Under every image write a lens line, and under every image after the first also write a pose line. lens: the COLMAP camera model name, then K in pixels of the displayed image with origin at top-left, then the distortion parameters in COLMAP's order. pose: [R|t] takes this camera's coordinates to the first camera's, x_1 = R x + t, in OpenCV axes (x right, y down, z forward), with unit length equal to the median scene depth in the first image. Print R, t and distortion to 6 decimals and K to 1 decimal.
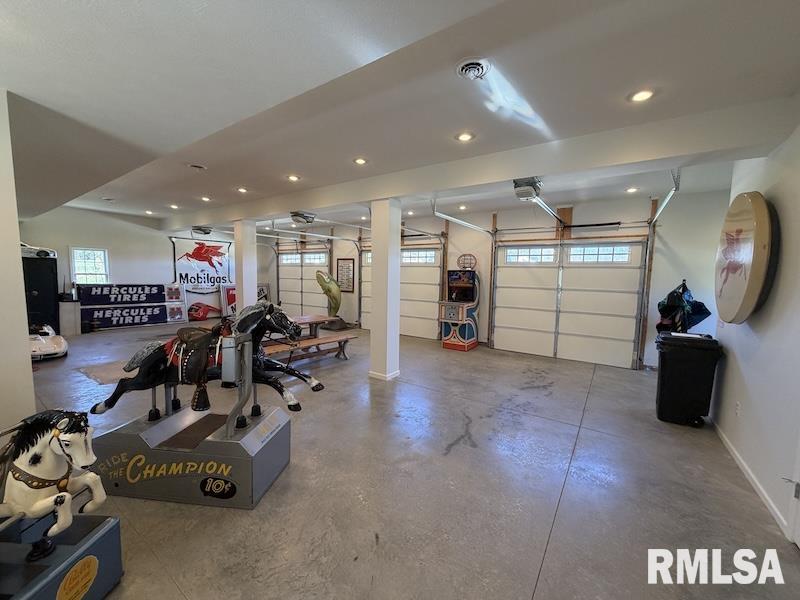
lens RADIAL K [[319.2, 0, 400.0], [0, 319.2, 300.0], [0, 0, 1]] dist [-0.001128, -0.000346]
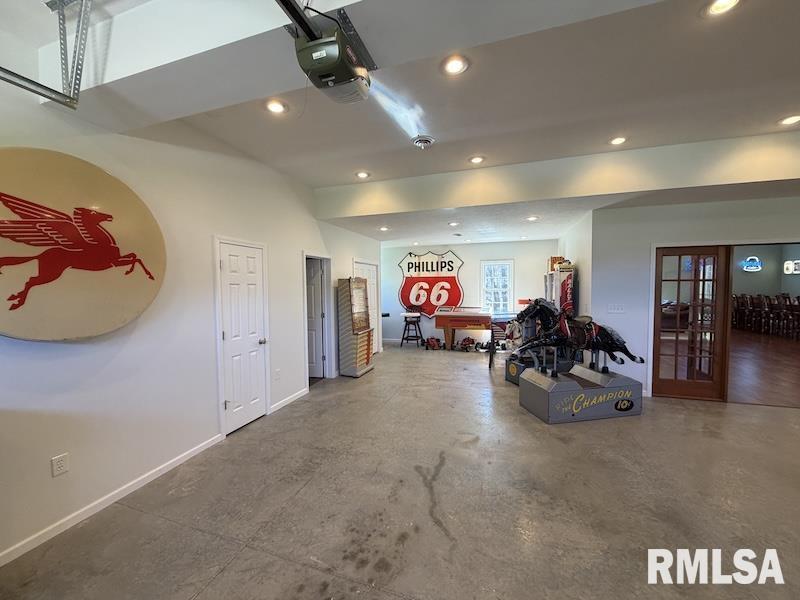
lens RADIAL K [[319.2, 0, 400.0], [0, 319.2, 300.0], [0, 0, 1]] dist [-0.001128, -0.000346]
pose [[-0.961004, -0.012164, -0.276266, 0.814088], [-0.053532, 0.988318, 0.142697, -0.206910], [0.271303, 0.151921, -0.950429, 2.692862]]
